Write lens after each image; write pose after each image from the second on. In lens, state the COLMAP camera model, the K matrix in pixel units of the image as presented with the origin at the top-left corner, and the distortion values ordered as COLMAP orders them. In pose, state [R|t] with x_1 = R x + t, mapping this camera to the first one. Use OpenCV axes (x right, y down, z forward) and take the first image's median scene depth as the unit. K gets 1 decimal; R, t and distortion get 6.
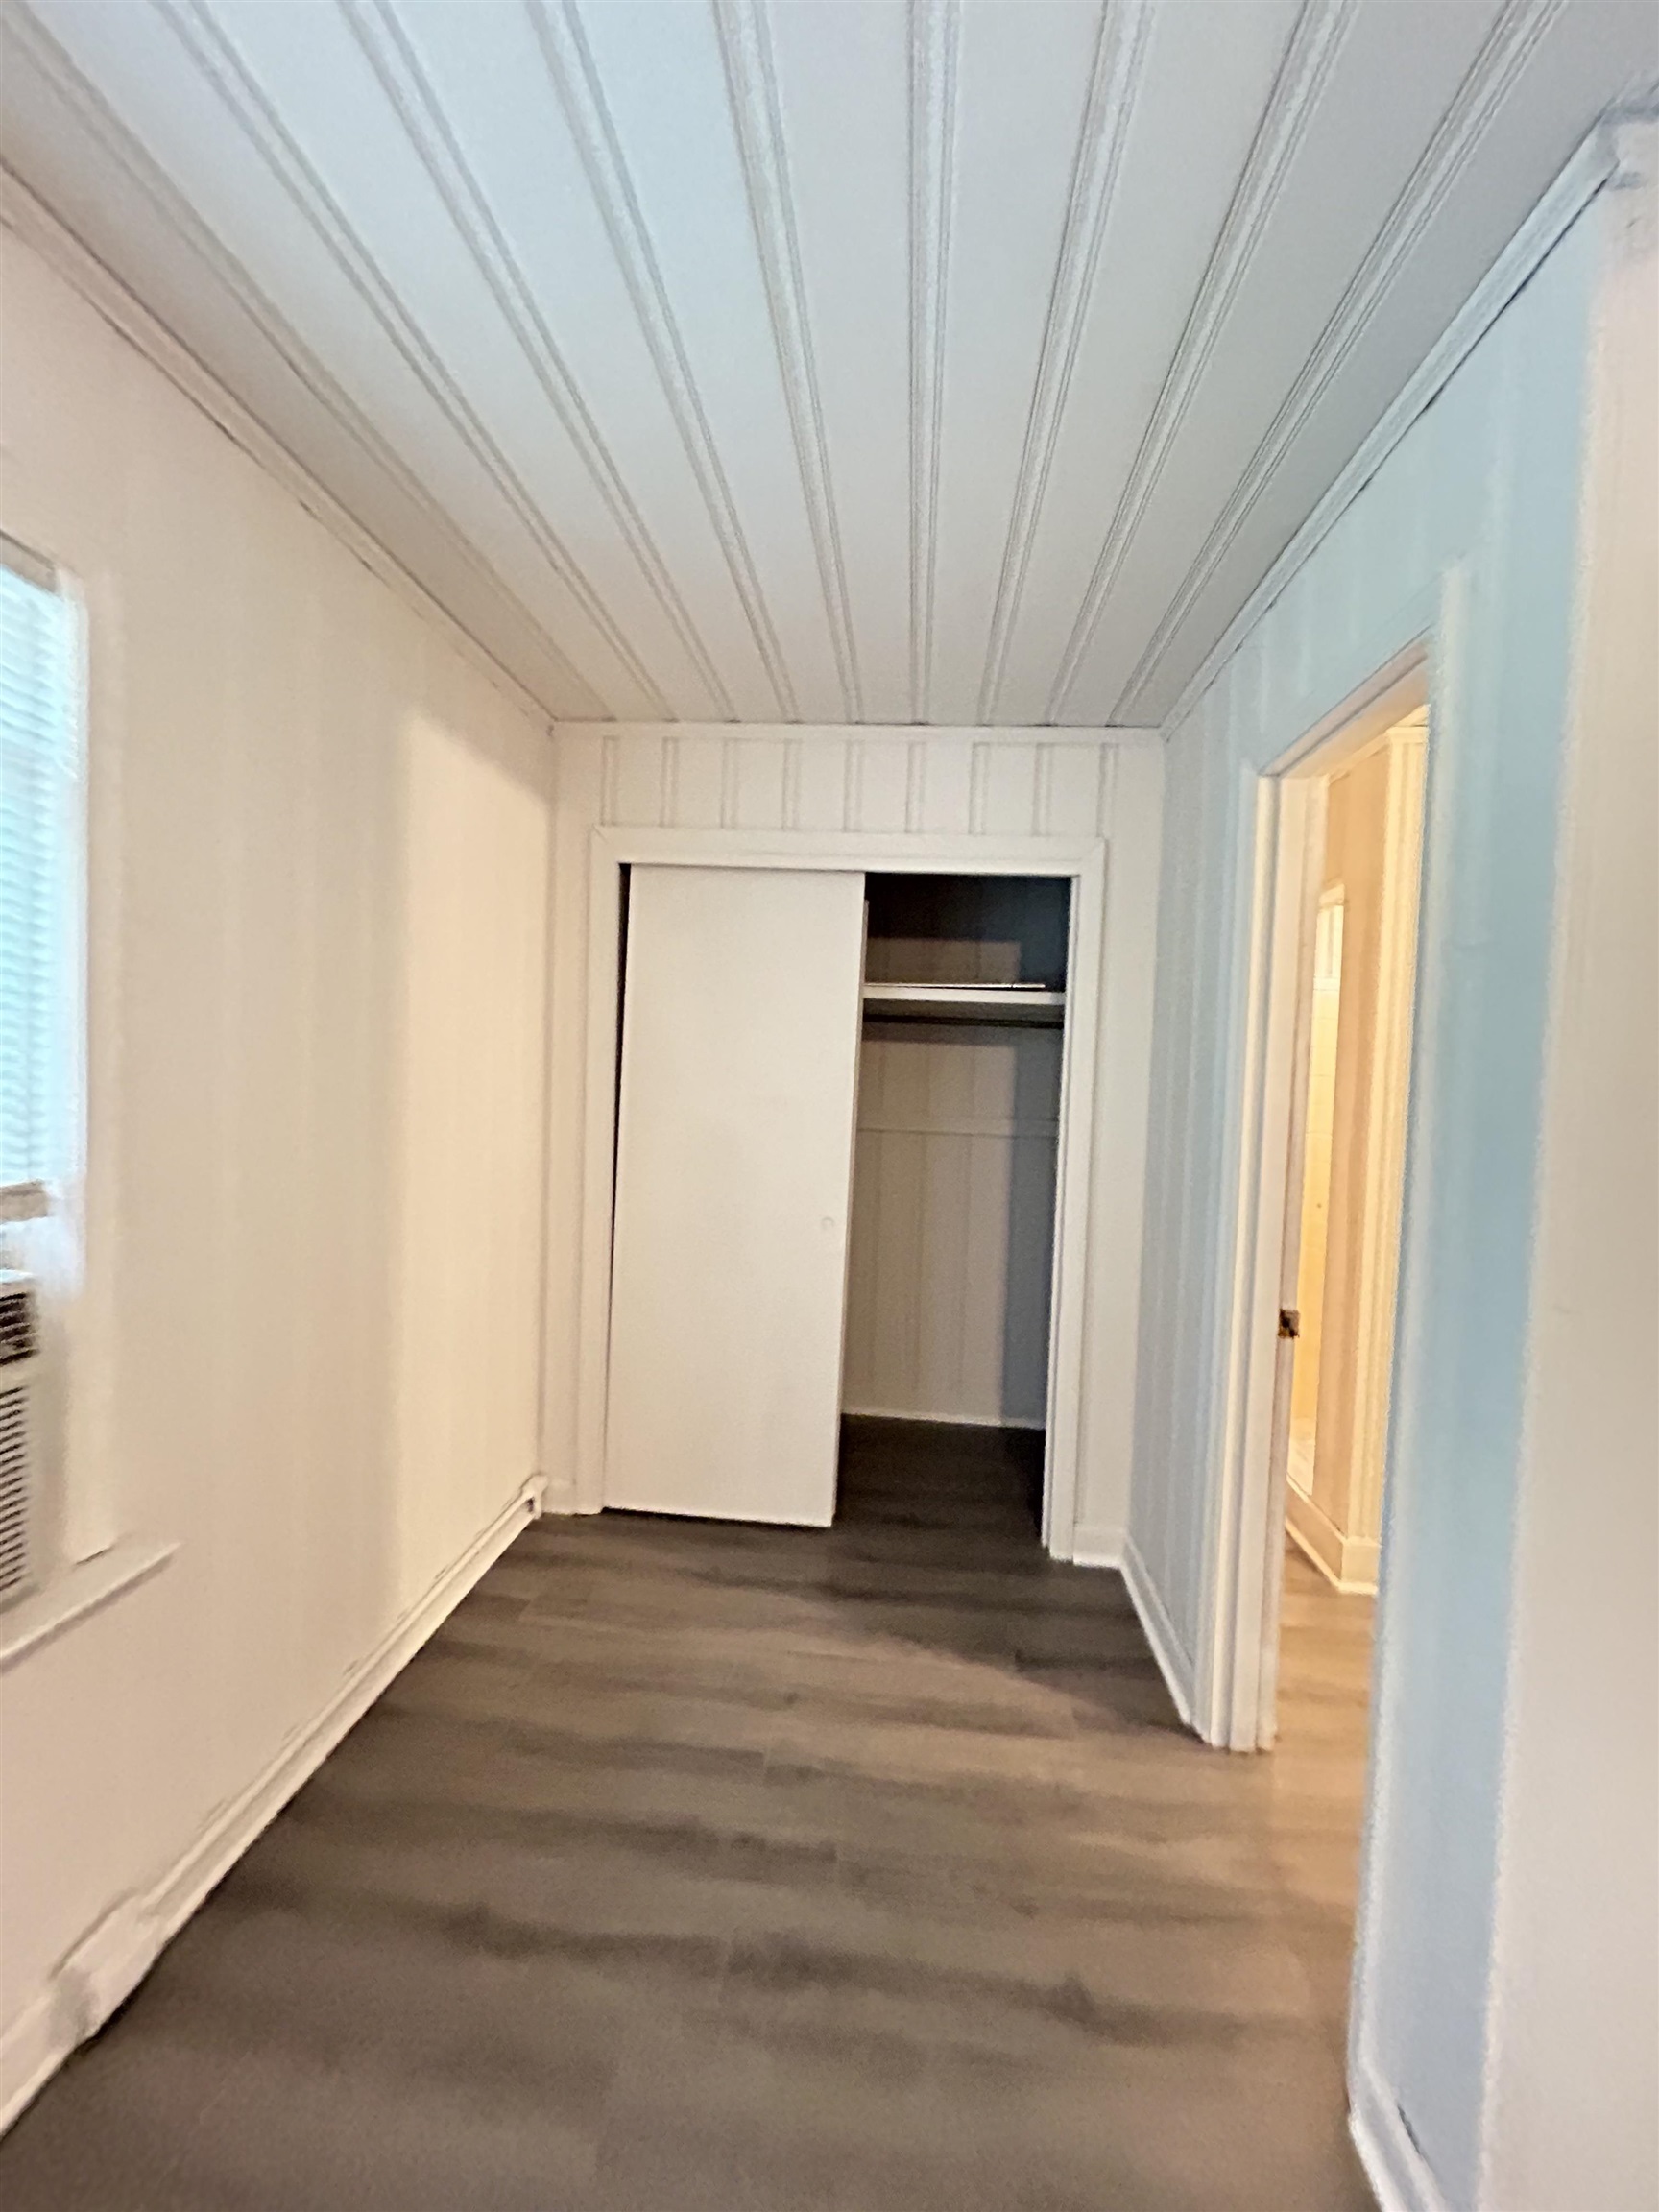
lens RADIAL K [[893.3, 0, 827.6], [0, 893.3, 1101.2], [0, 0, 1]] dist [-0.001597, 0.000450]
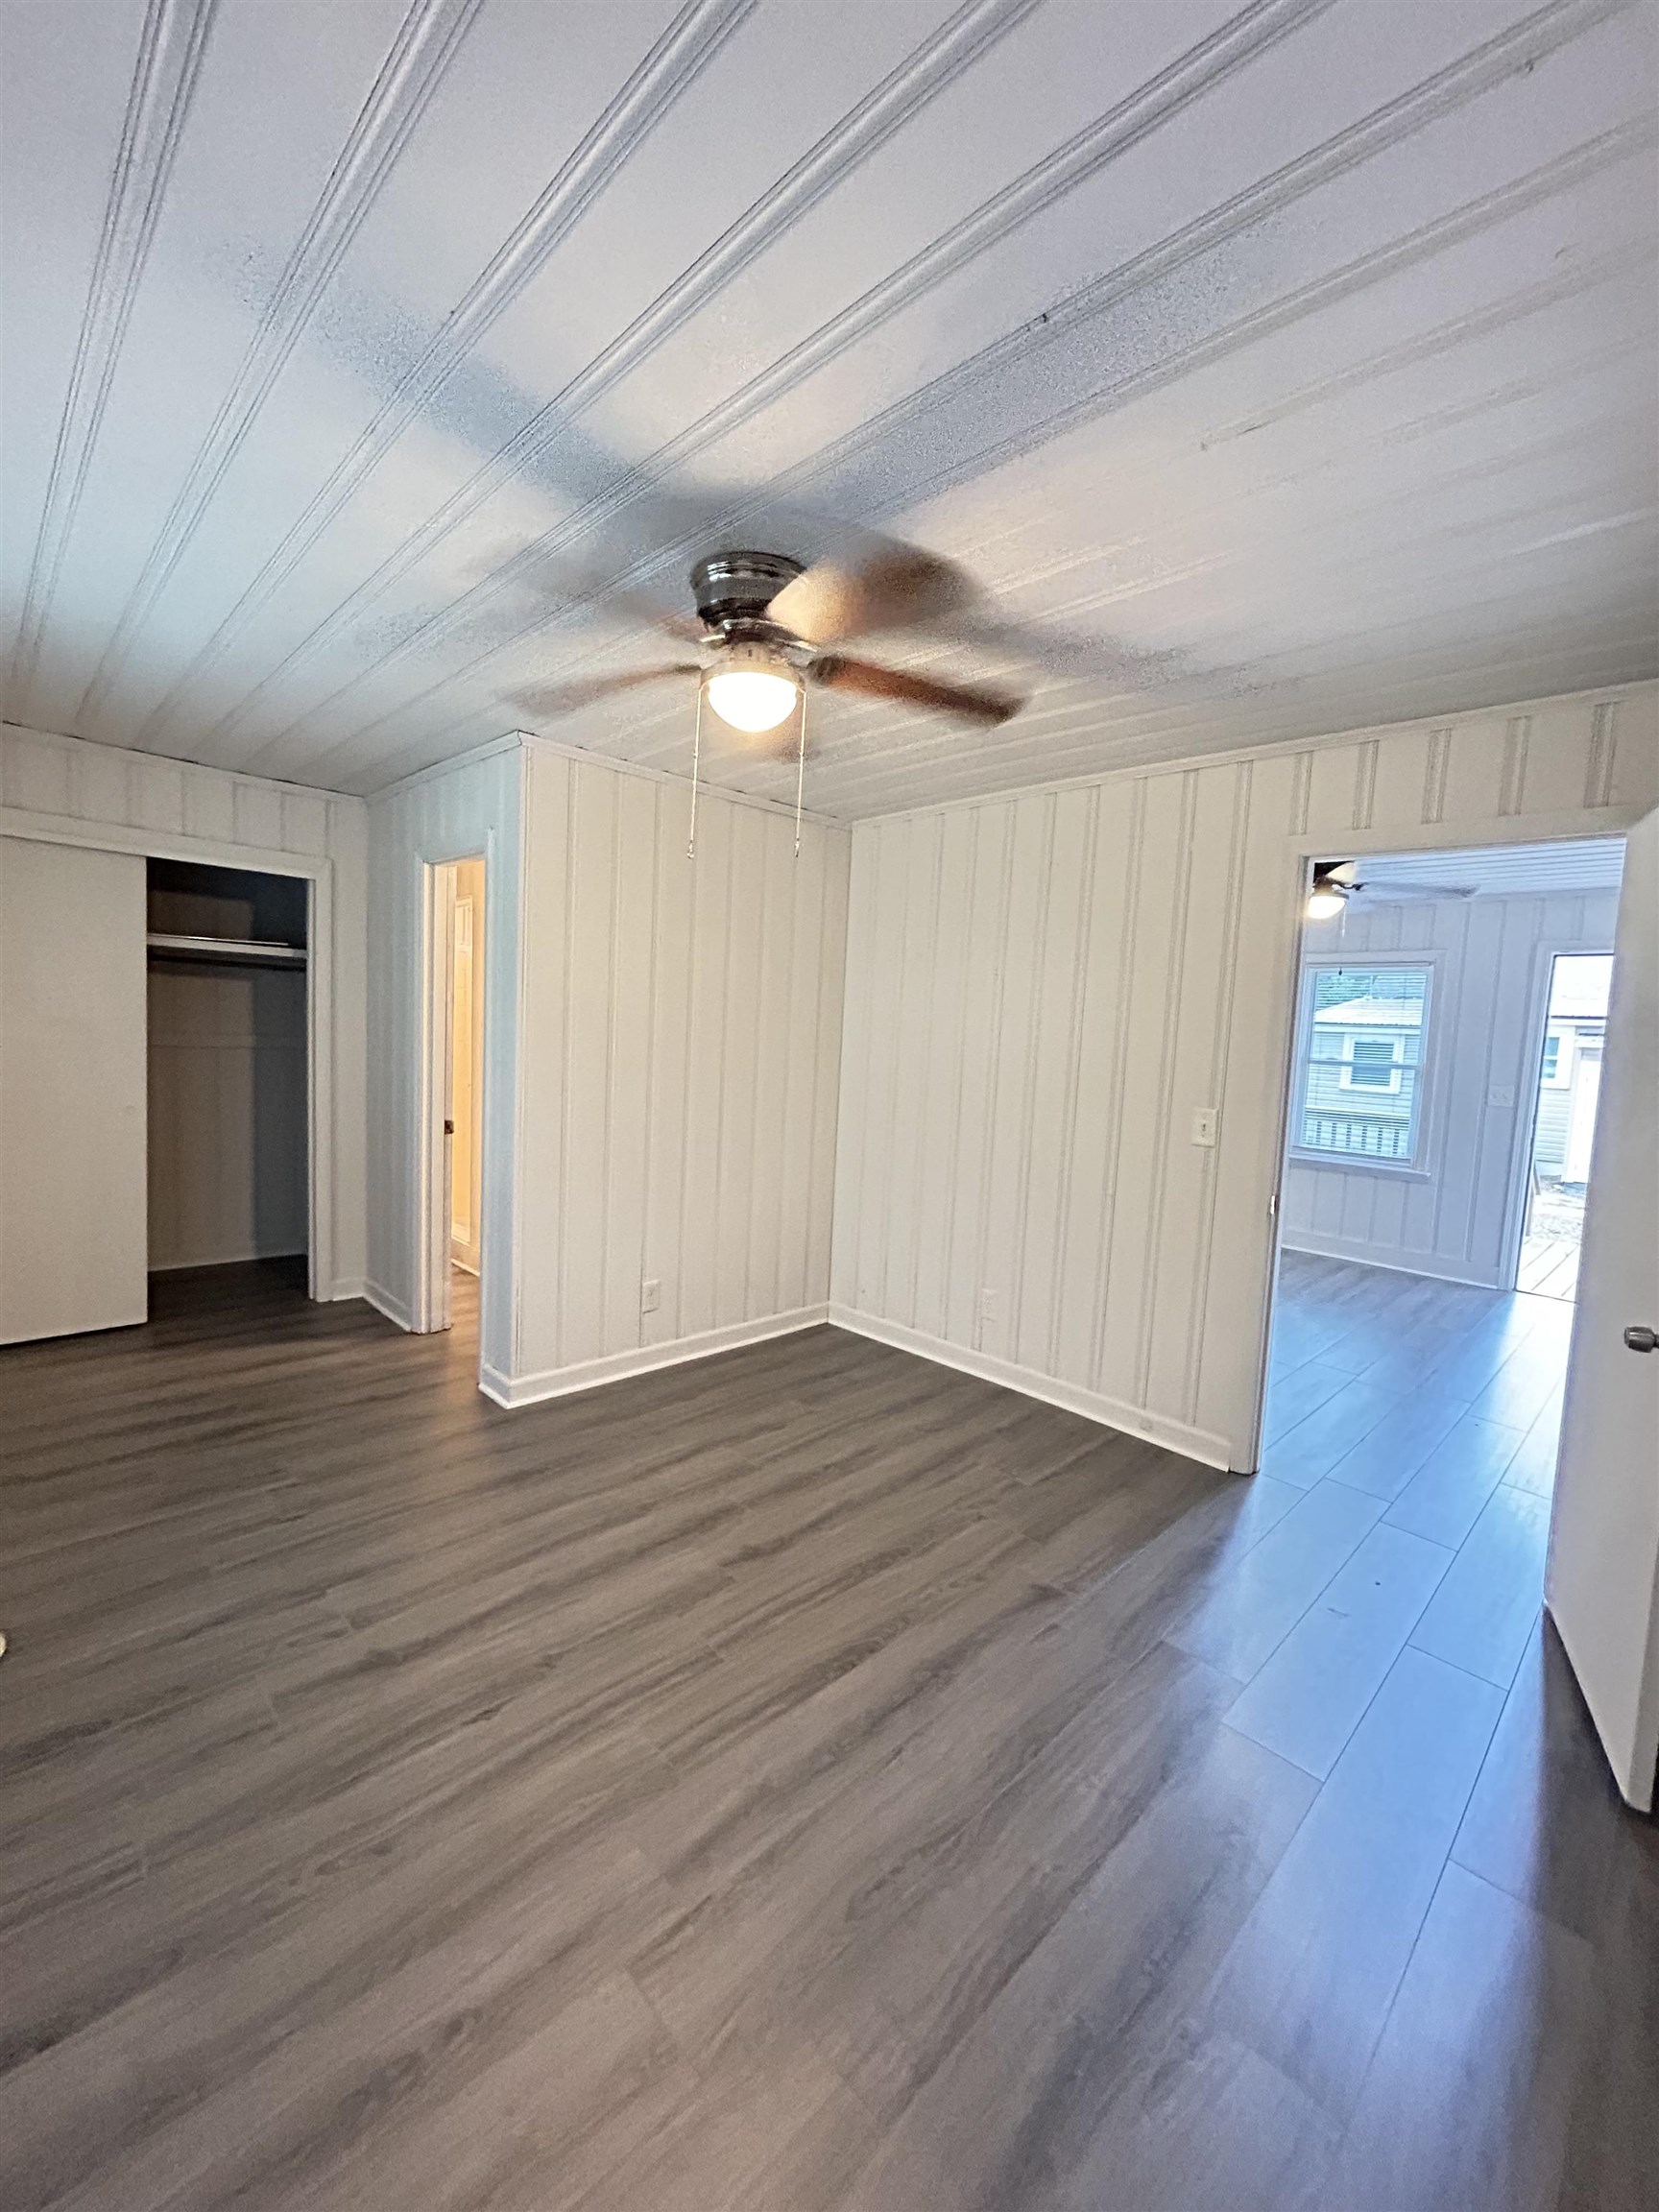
lens RADIAL K [[893.3, 0, 833.7], [0, 893.3, 1104.3], [0, 0, 1]] dist [-0.001597, 0.000450]
pose [[0.647114, -0.075093, 0.758686, -0.367076], [-0.000358, 0.995107, 0.098799, -0.010676], [-0.762393, -0.064206, 0.643921, -0.779489]]
